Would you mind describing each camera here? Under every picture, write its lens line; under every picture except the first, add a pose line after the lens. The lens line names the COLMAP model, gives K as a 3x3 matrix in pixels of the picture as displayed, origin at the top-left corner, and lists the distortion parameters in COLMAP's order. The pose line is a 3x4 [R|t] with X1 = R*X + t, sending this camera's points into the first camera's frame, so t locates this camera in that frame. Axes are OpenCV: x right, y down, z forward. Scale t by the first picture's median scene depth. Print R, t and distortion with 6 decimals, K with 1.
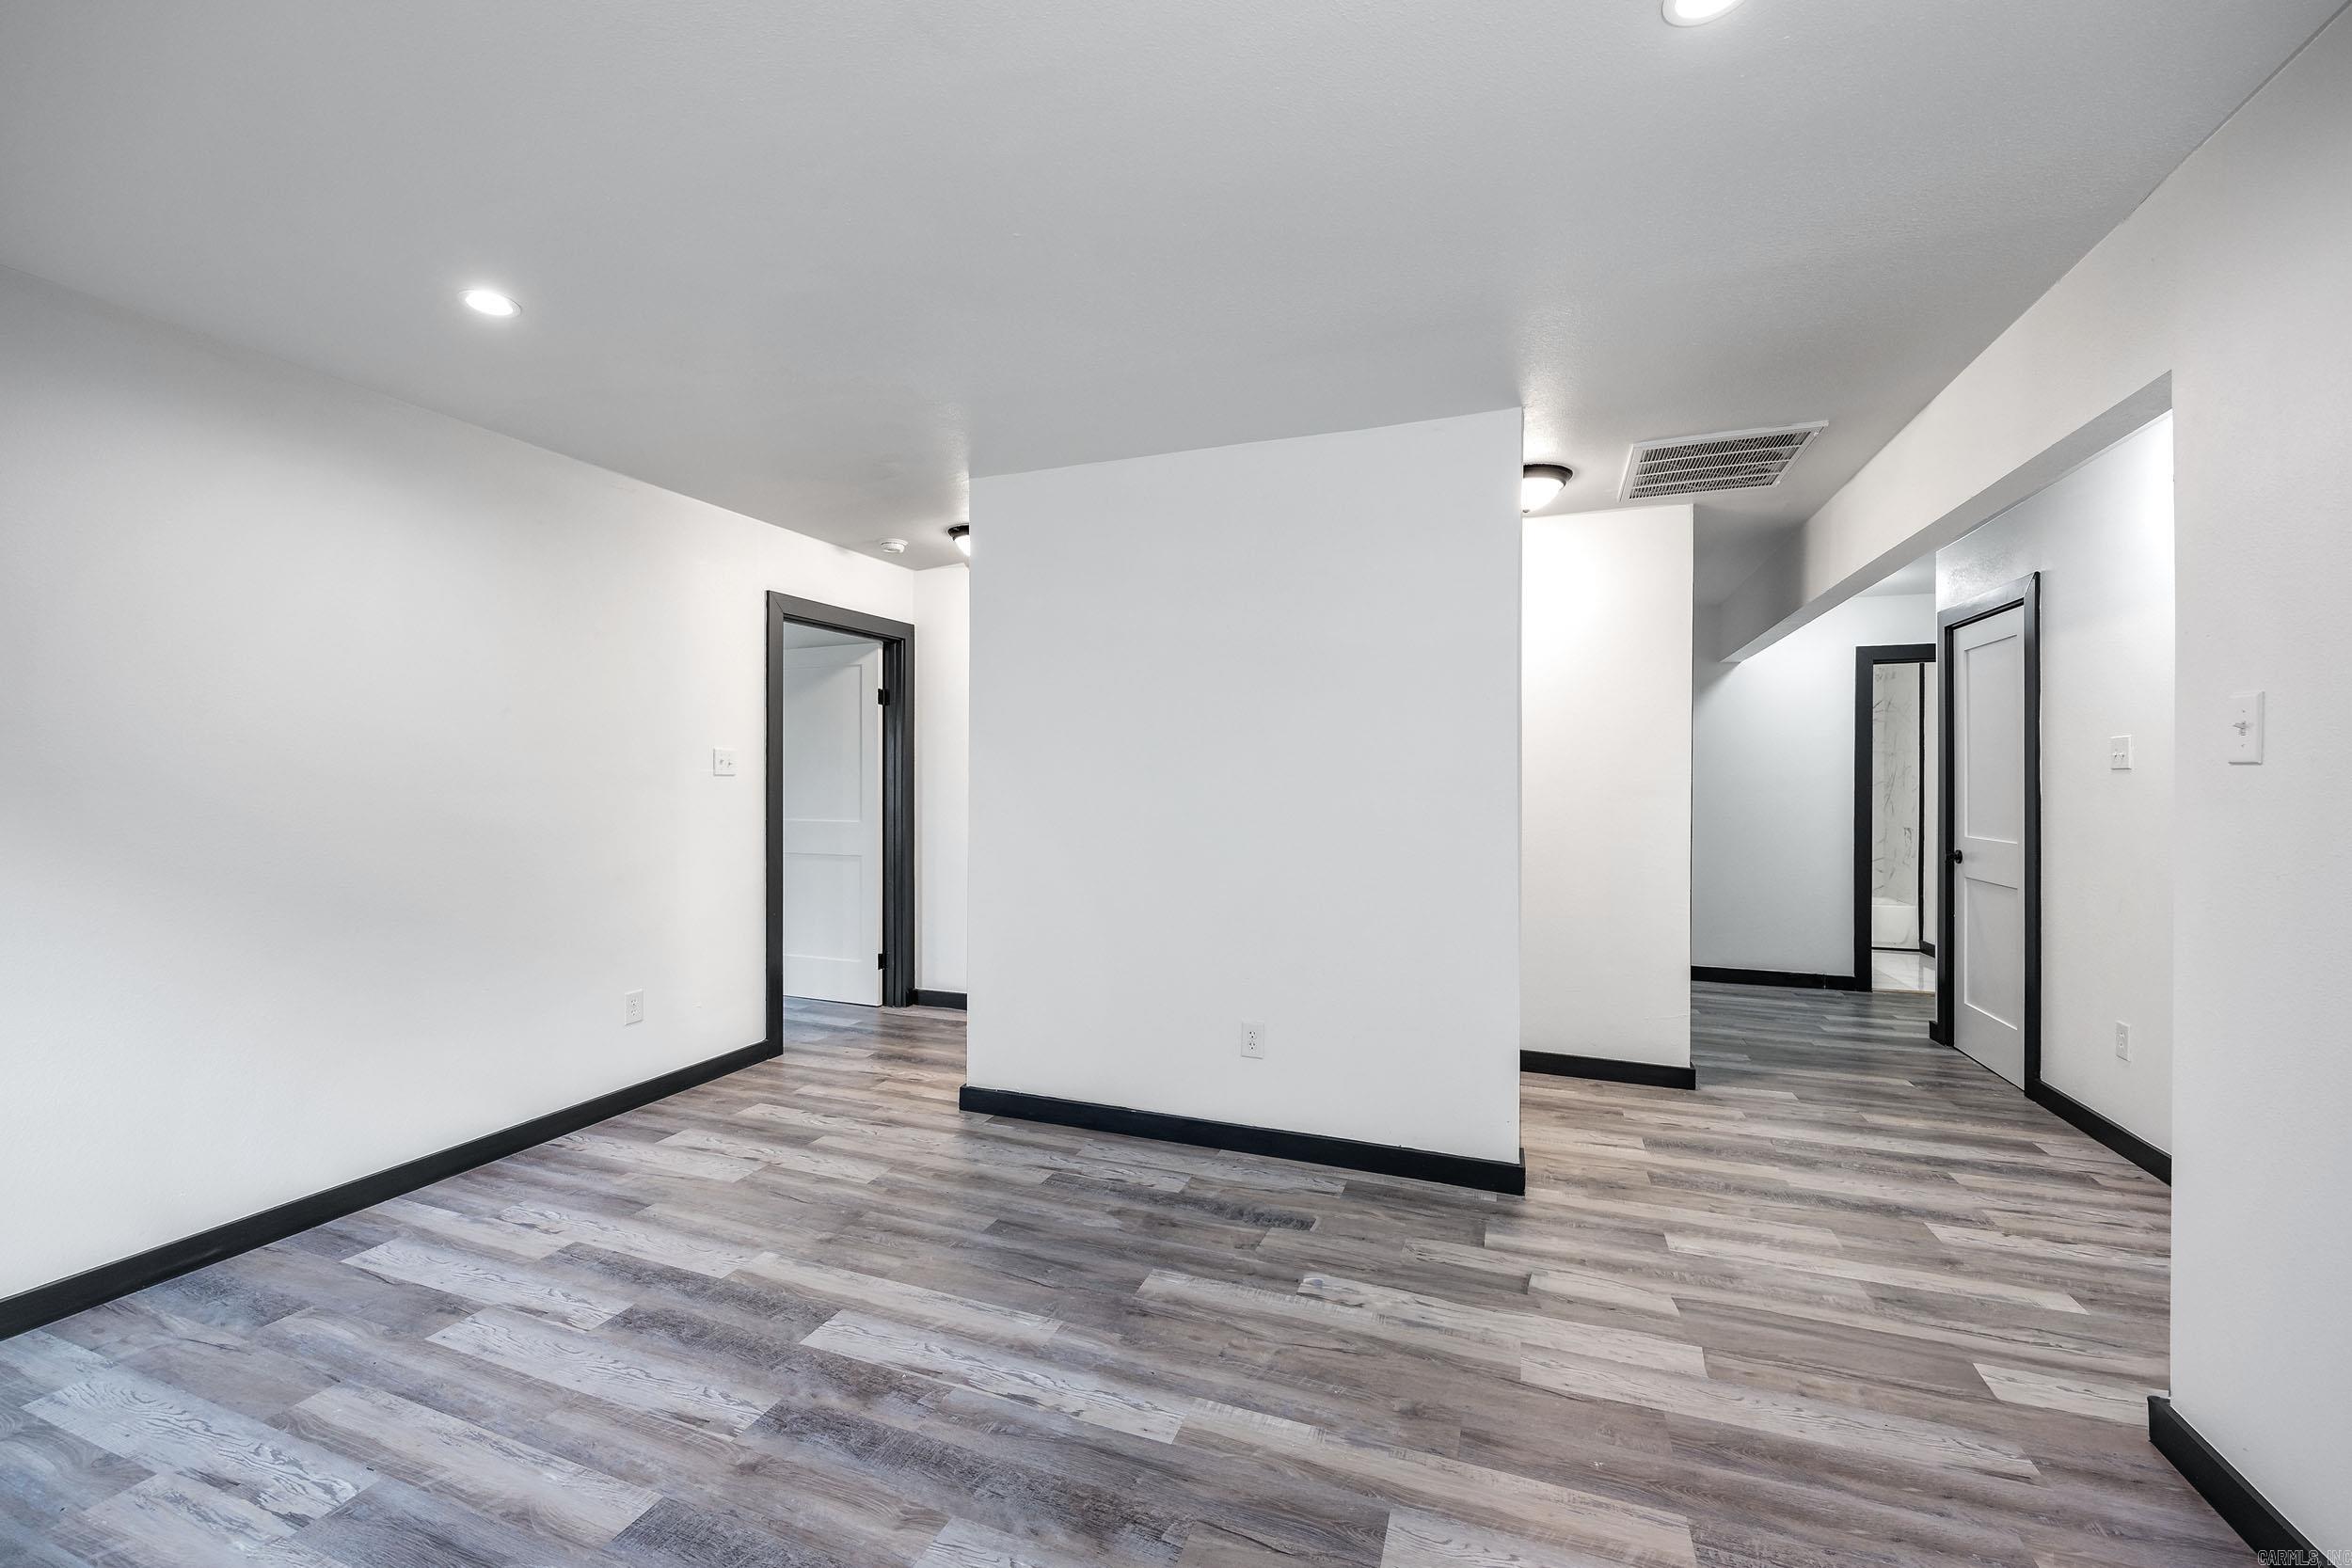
lens RADIAL K [[872.4, 0, 1180.4], [0, 872.4, 780.1], [0, 0, 1]] dist [-0.000976, -0.000084]
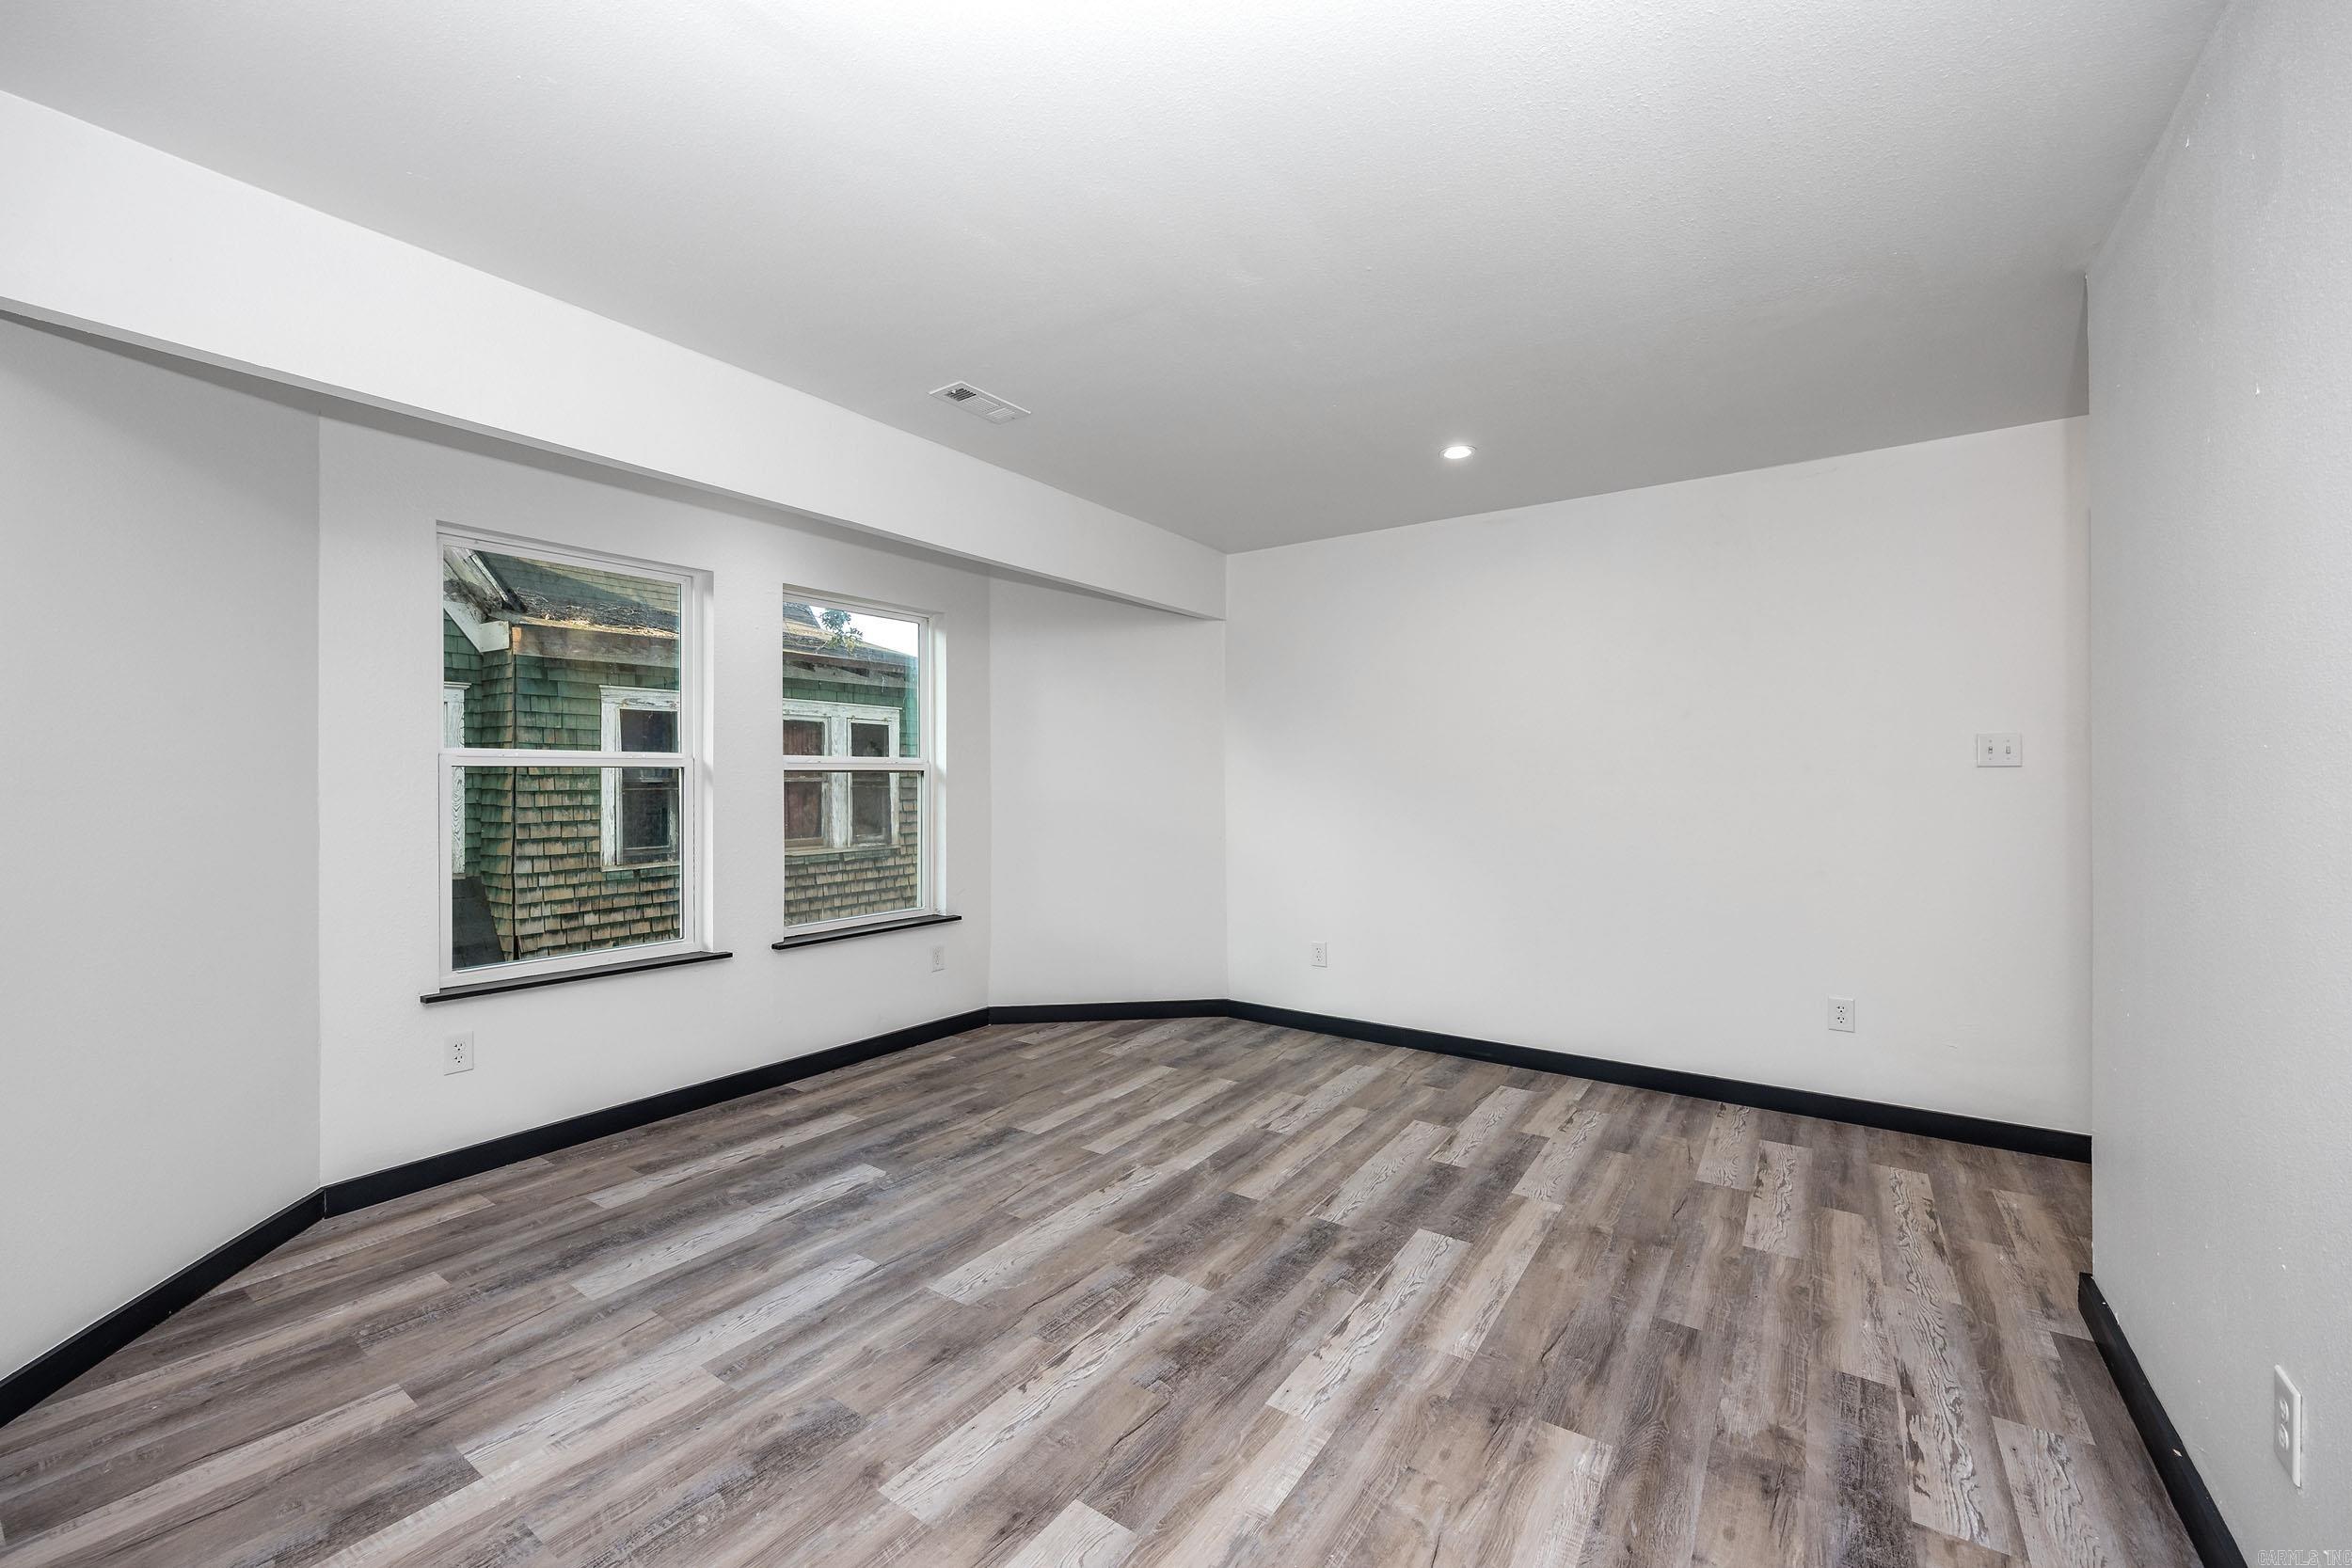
lens RADIAL K [[952.9, 0, 1182.7], [0, 952.9, 782.5], [0, 0, 1]] dist [-0.001917, 0.000618]
pose [[-0.204215, 0.002605, -0.978923, 0.903914], [0.001629, 0.999996, 0.002321, 0.019922], [0.978925, -0.001120, -0.204219, 0.924665]]
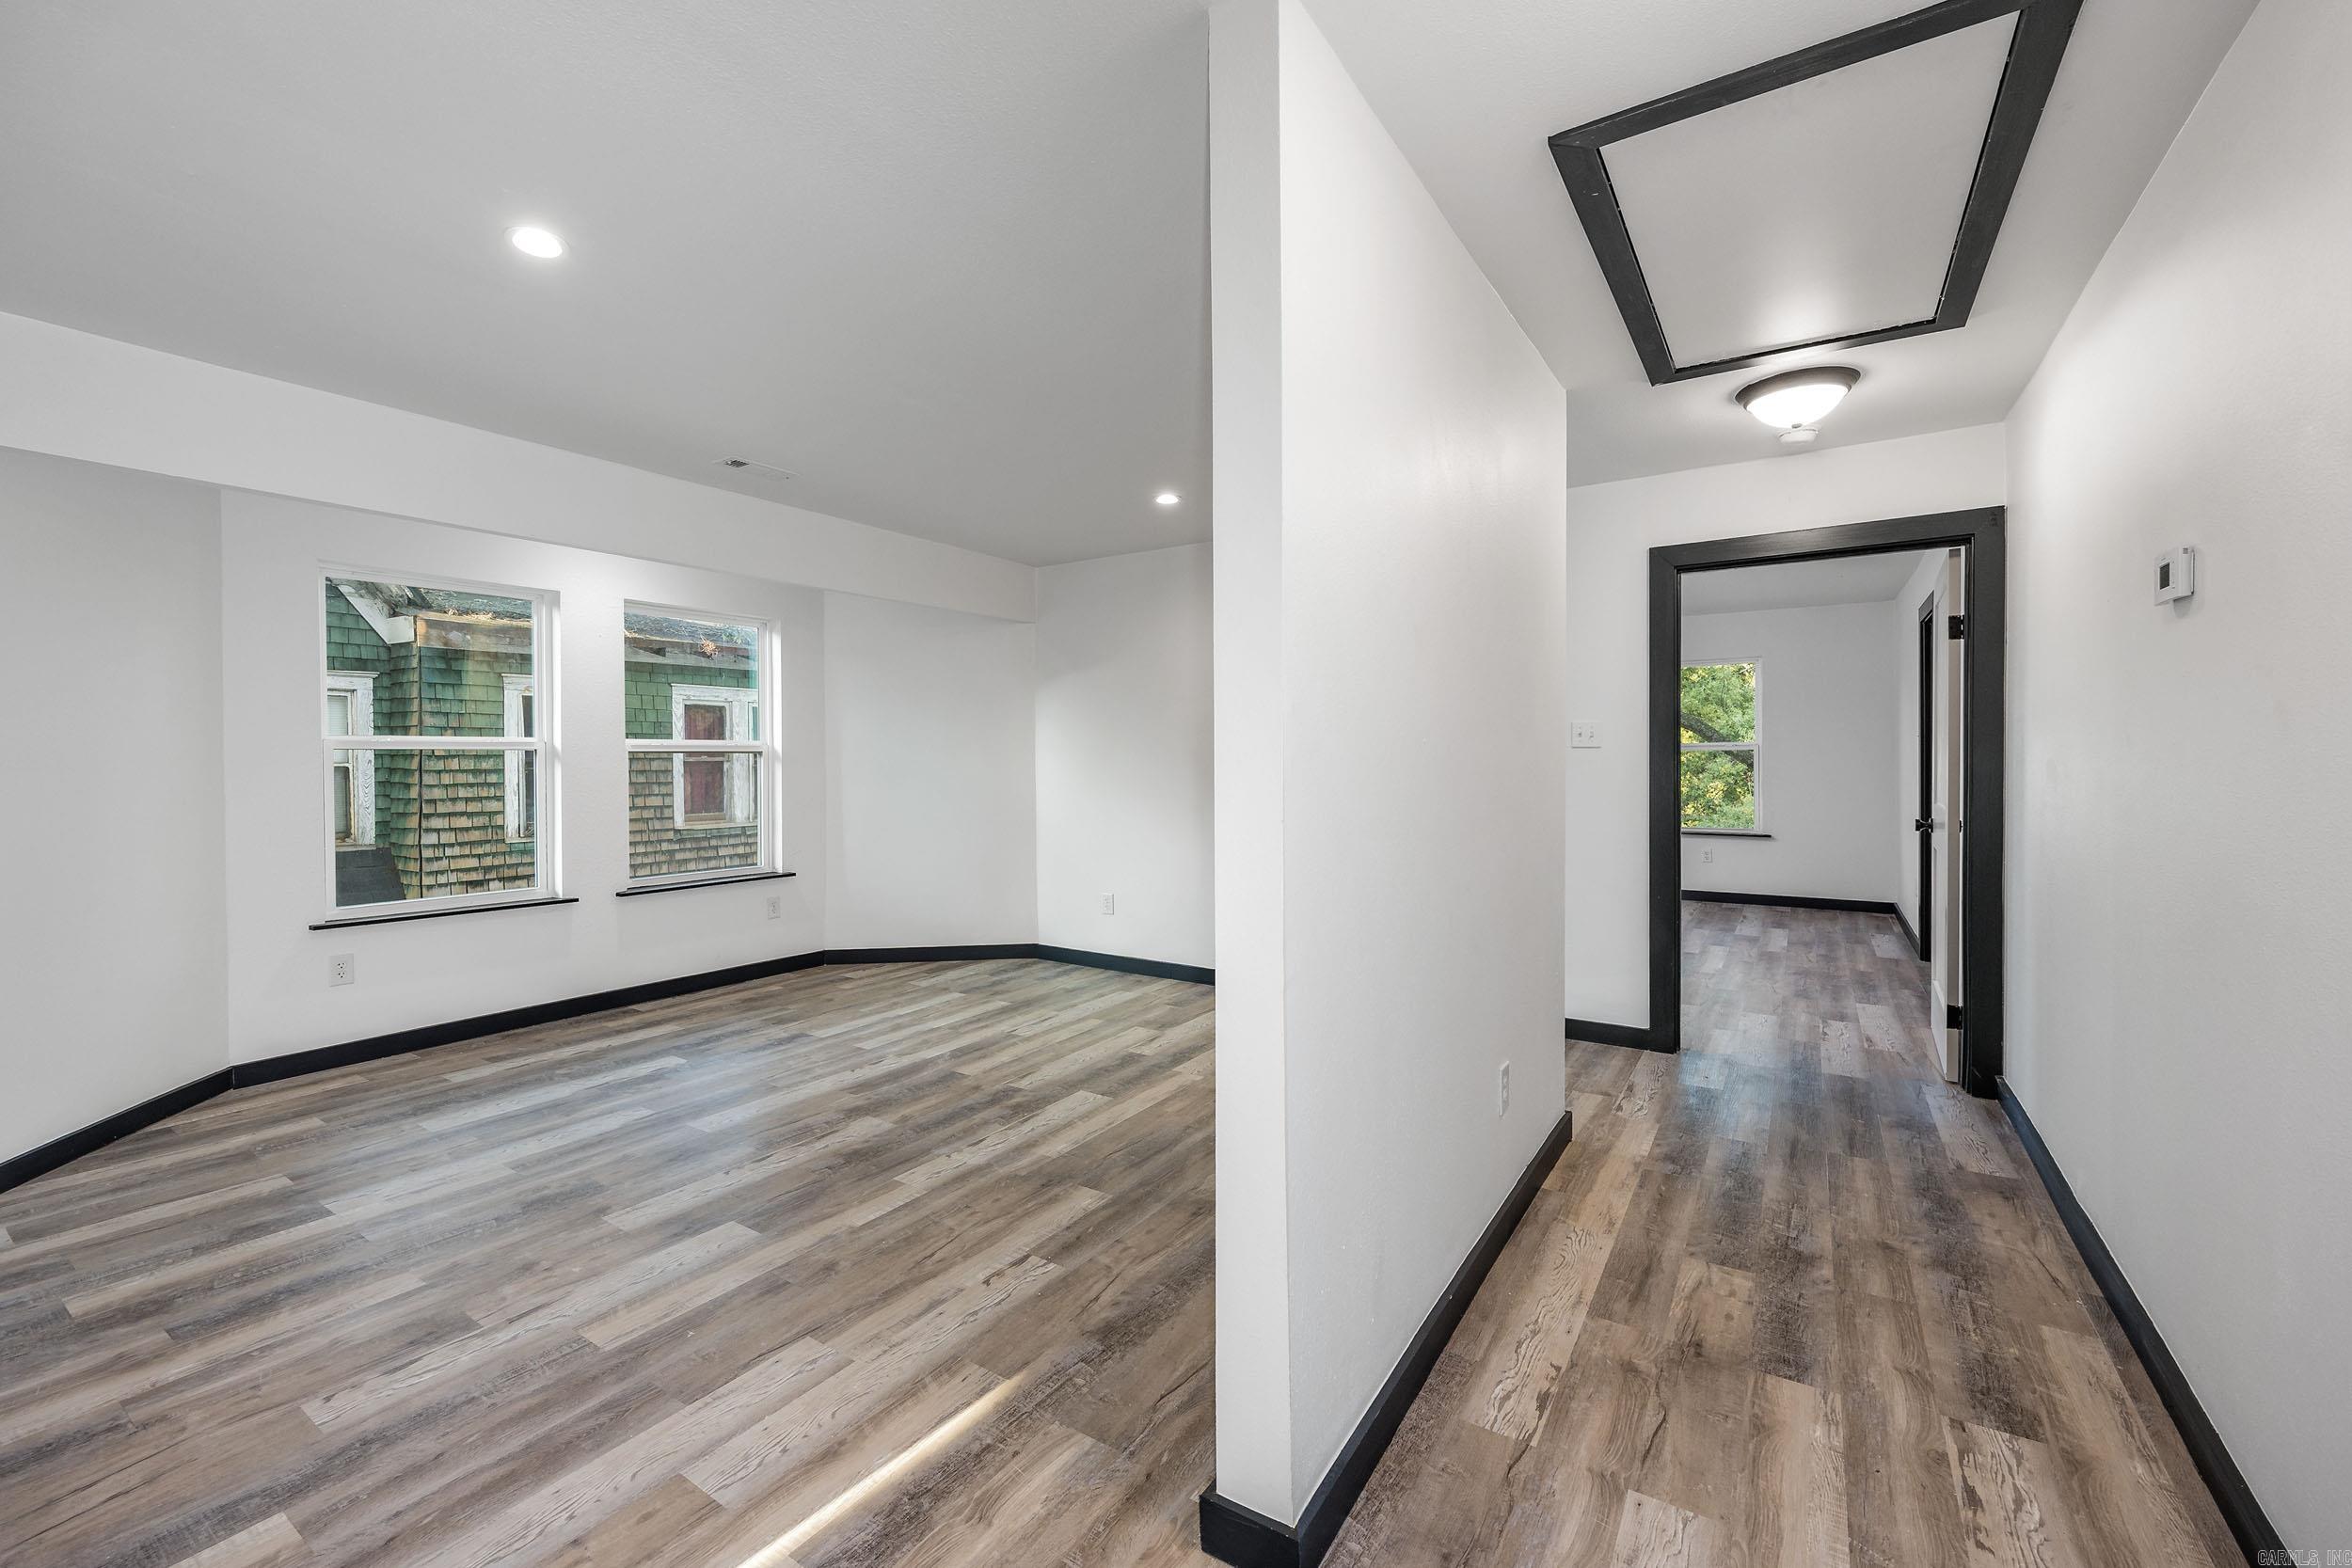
lens RADIAL K [[952.9, 0, 1195.1], [0, 952.9, 772.6], [0, 0, 1]] dist [-0.001917, 0.000618]
pose [[-0.158302, 0.014475, -0.987285, 1.259197], [0.003548, 0.999894, 0.014091, 0.022178], [0.987384, -0.001272, -0.158336, 1.458068]]
